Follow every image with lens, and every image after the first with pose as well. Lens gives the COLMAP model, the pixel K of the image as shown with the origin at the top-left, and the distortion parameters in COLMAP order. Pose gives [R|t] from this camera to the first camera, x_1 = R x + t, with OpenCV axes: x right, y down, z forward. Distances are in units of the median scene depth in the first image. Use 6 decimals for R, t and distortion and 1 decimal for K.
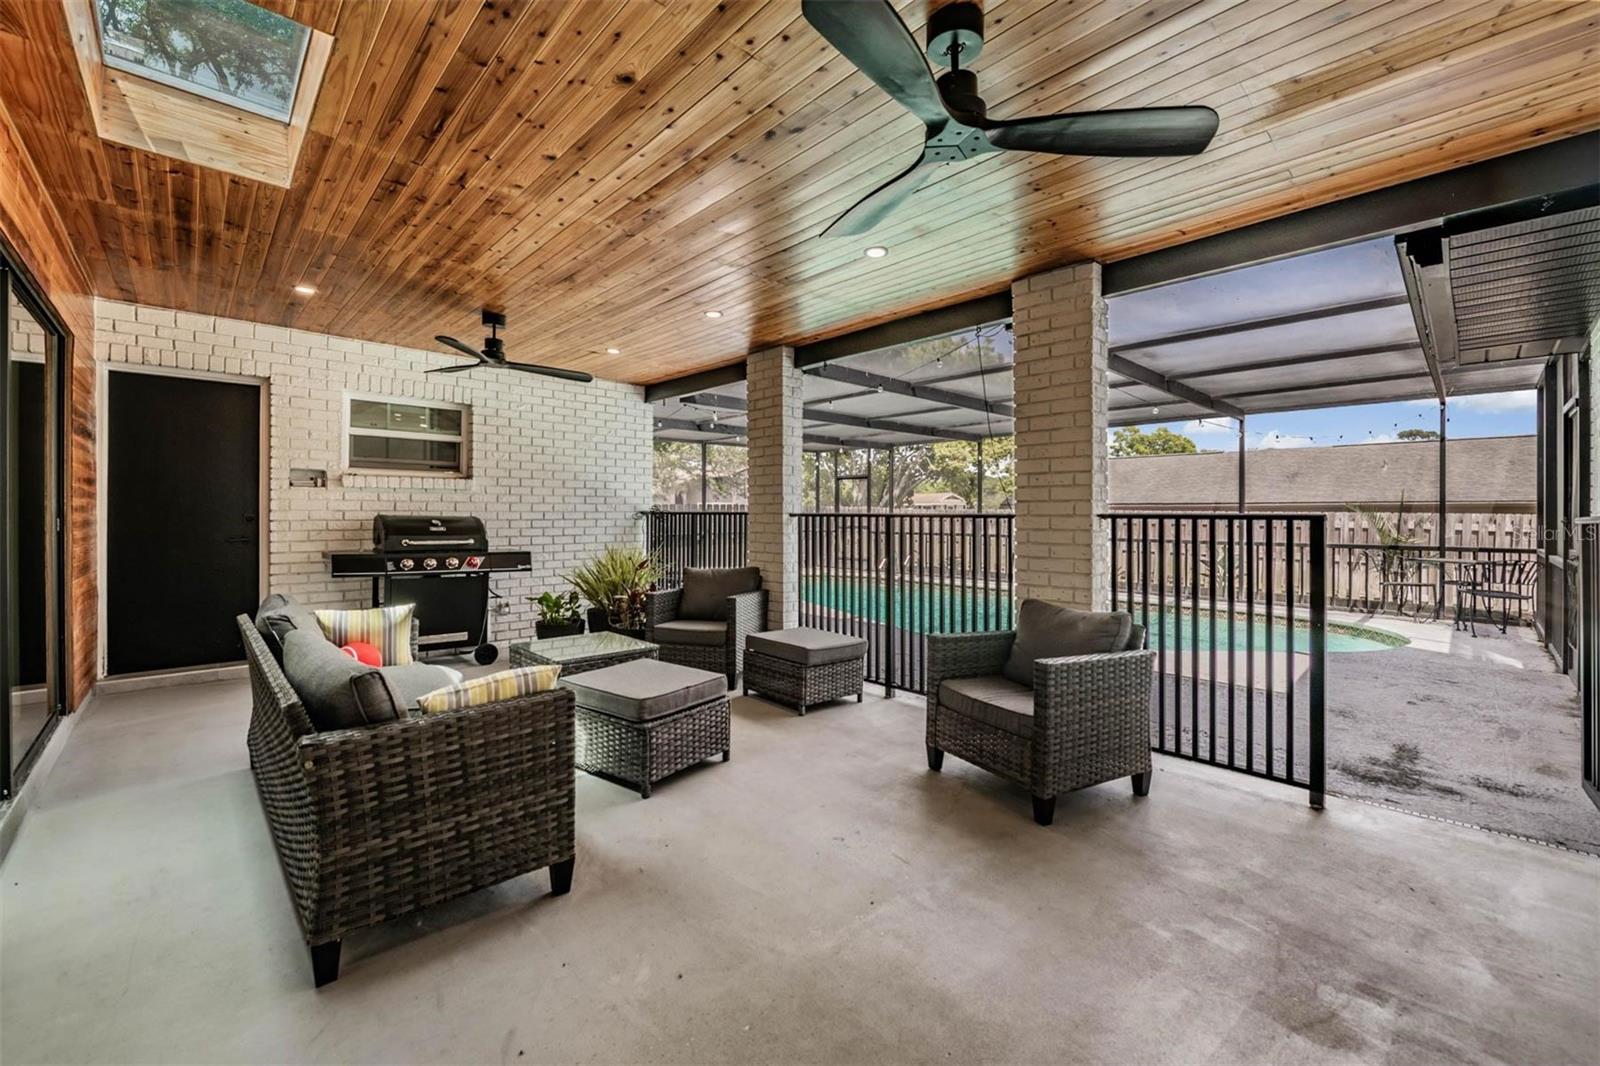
lens RADIAL K [[659.7, 0, 794.5], [0, 659.7, 506.4], [0, 0, 1]] dist [0.000394, -0.000011]
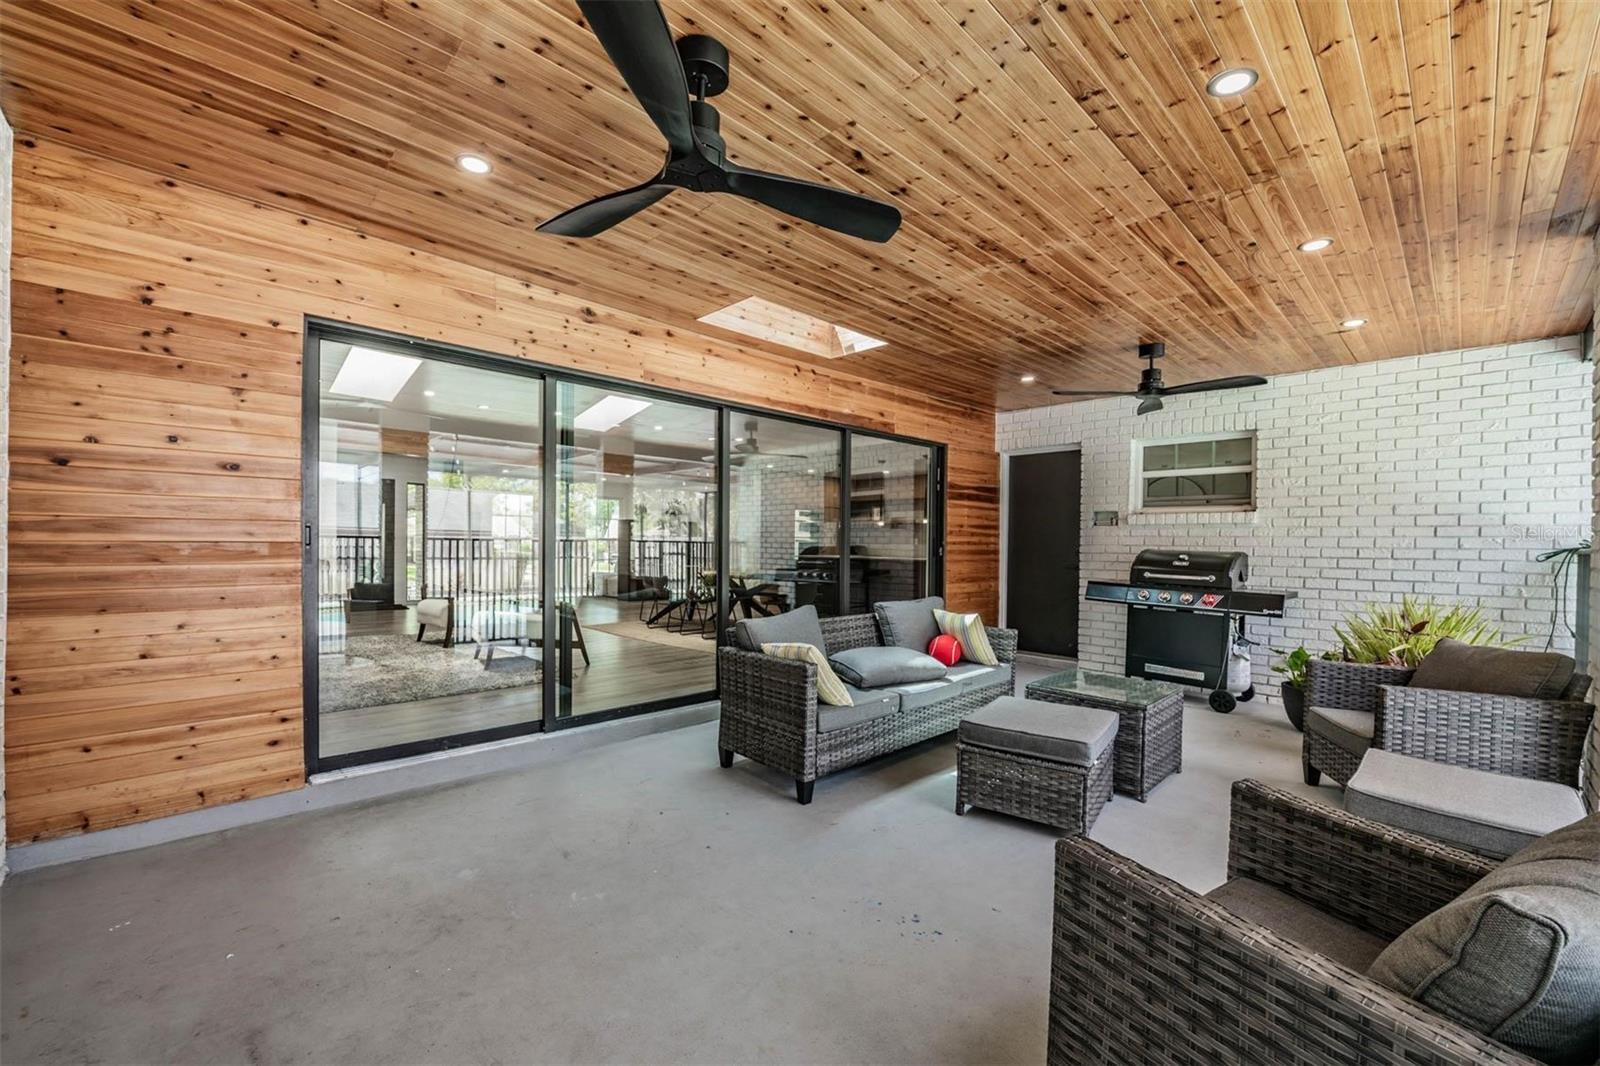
lens RADIAL K [[634.8, 0, 799.6], [0, 634.8, 538.0], [0, 0, 1]] dist [0.000370, -0.000089]
pose [[0.018001, -0.010594, -0.999782, 0.396242], [-0.001471, 0.999942, -0.010622, 0.006036], [0.999837, 0.001662, 0.017984, 0.381331]]
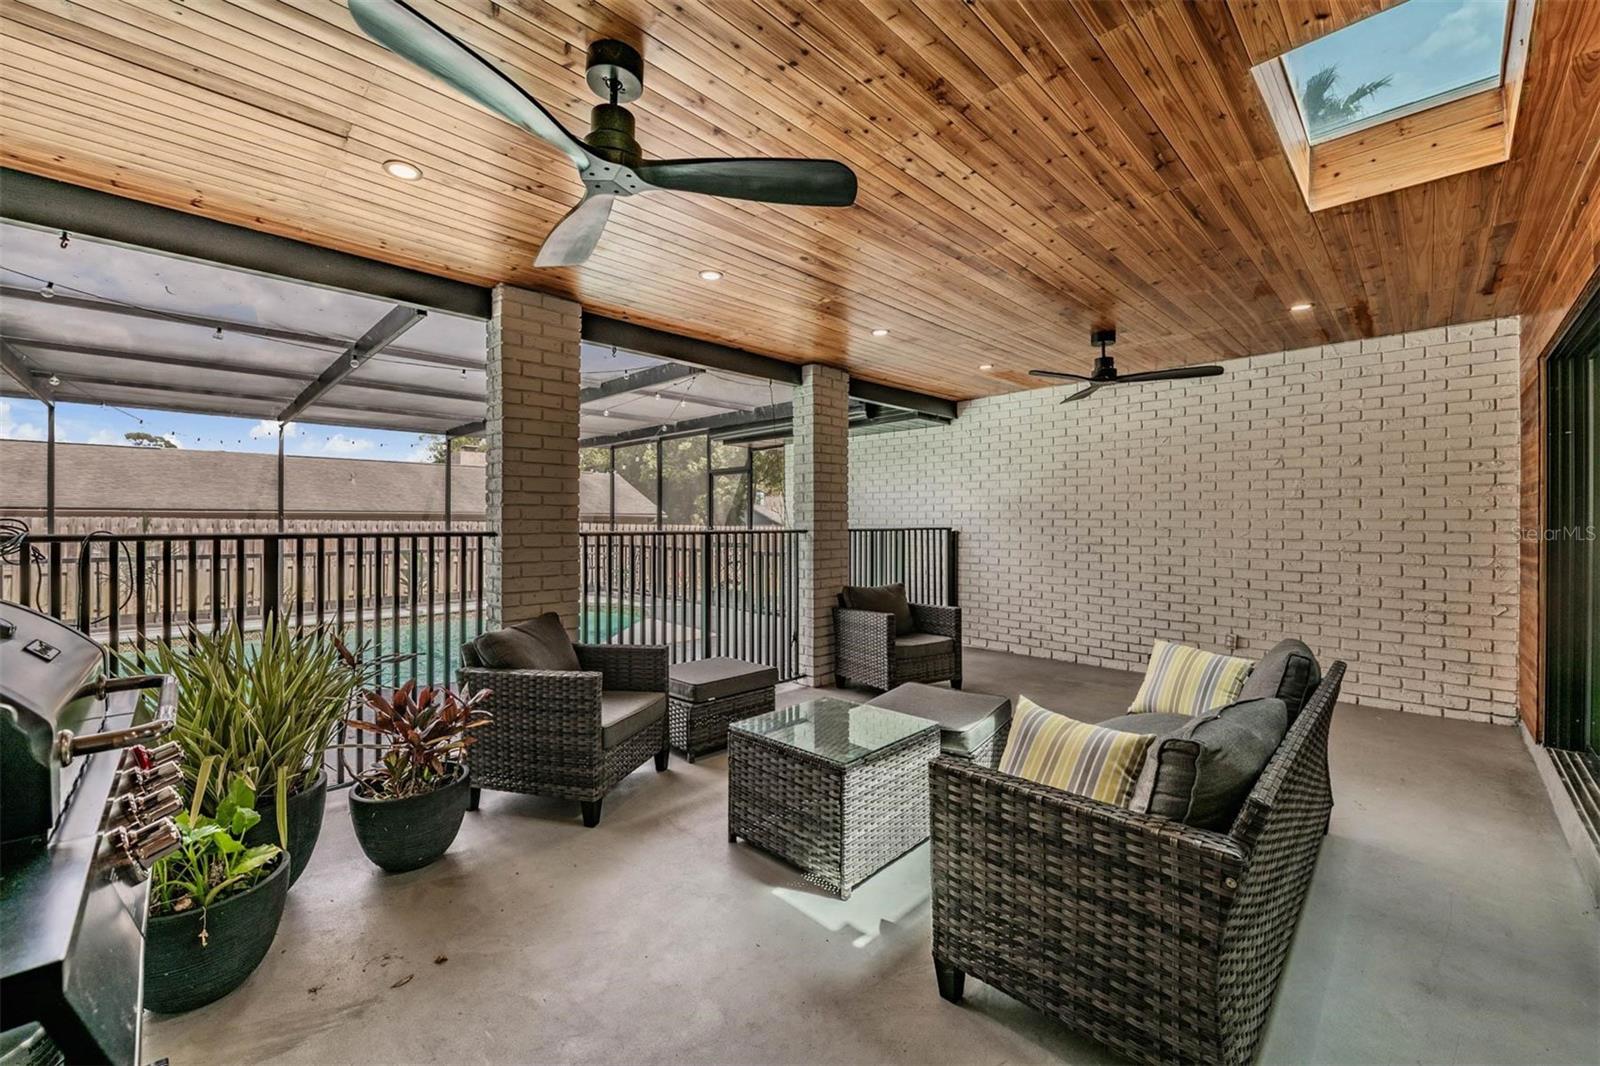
lens RADIAL K [[629.7, 0, 817.5], [0, 629.7, 517.8], [0, 0, 1]] dist [-0.002562, -0.000224]
pose [[-0.054701, -0.005621, 0.998487, -0.696949], [-0.006209, 0.999967, 0.005289, -0.012681], [-0.998483, -0.005911, -0.054735, 0.742359]]
